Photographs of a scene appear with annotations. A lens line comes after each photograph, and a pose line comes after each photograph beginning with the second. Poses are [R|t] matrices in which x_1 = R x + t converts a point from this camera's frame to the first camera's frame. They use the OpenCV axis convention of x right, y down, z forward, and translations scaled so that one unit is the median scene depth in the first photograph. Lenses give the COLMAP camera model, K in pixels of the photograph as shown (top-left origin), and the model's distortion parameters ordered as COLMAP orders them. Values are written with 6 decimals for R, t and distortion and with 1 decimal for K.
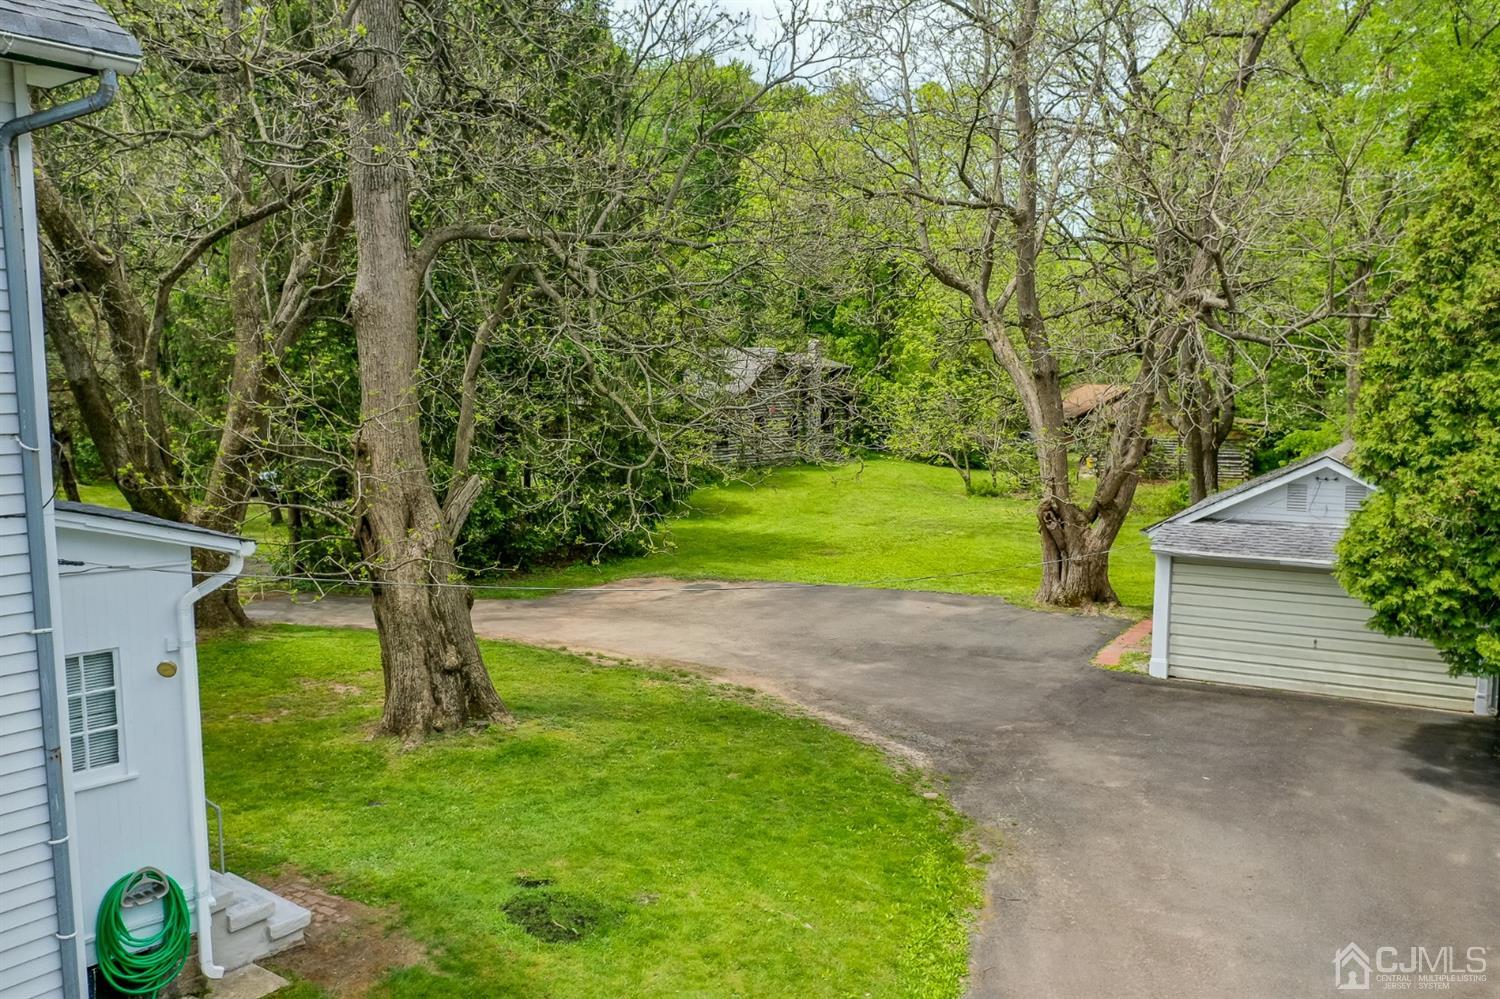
lens RADIAL K [[1197.3, 0, 754.2], [0, 1197.3, 497.3], [0, 0, 1]] dist [-0.004432, -0.006249]
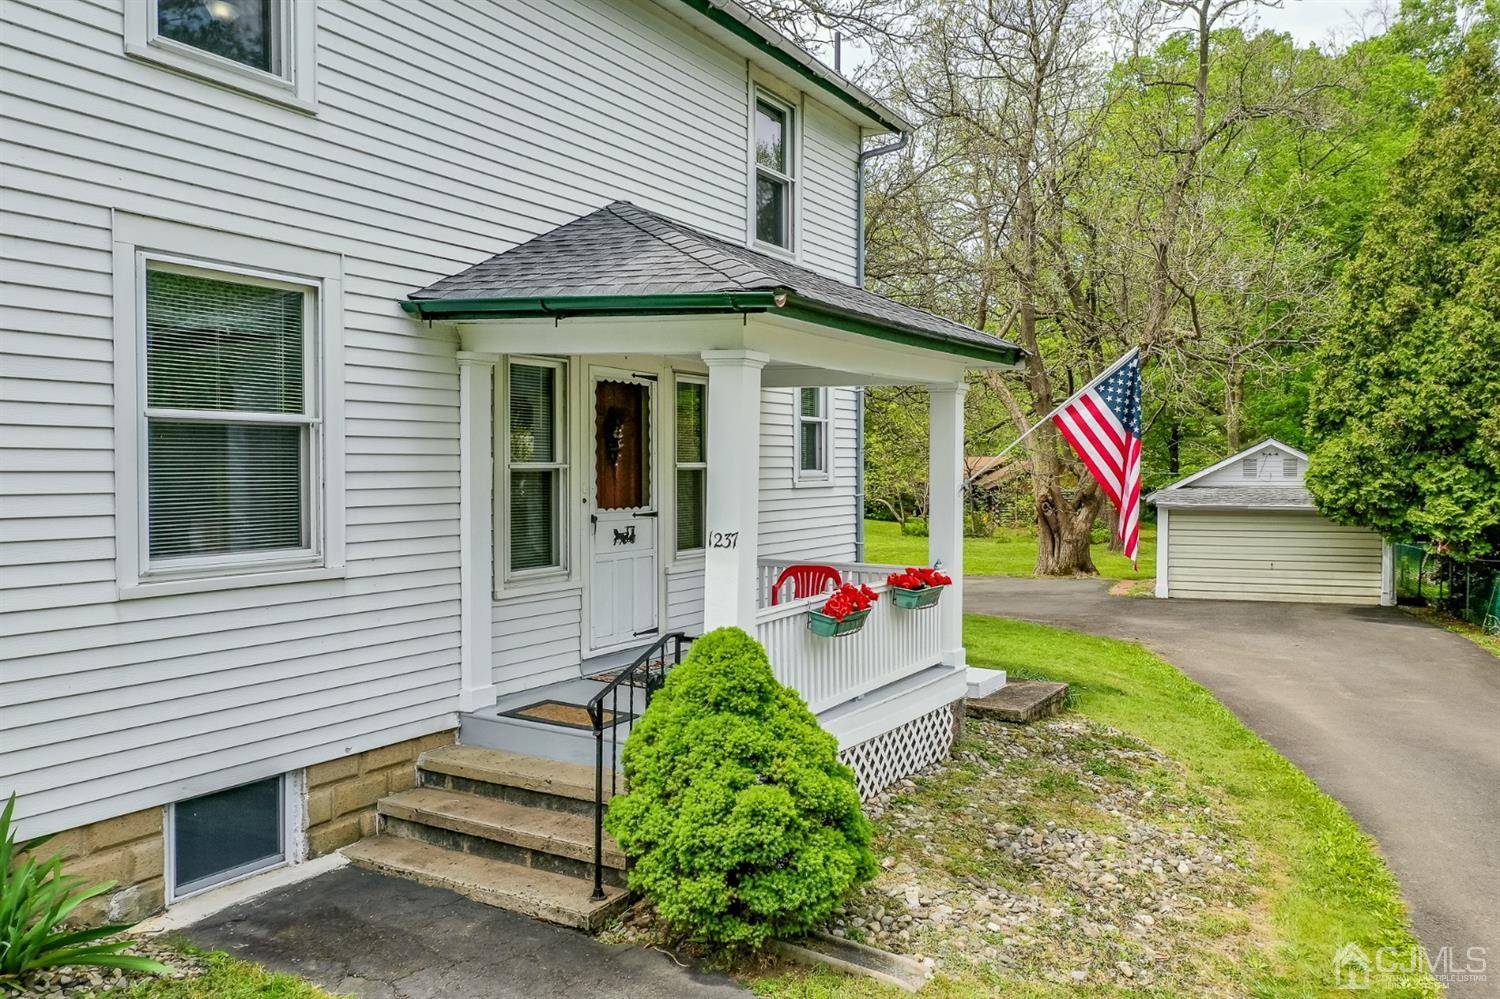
lens RADIAL K [[1197.3, 0, 746.0], [0, 1197.3, 501.4], [0, 0, 1]] dist [-0.004432, -0.006249]
pose [[0.990165, -0.002391, 0.139881, -0.479651], [0.014211, 0.996402, -0.083557, 0.212171], [-0.139178, 0.084723, 0.986636, -0.448915]]
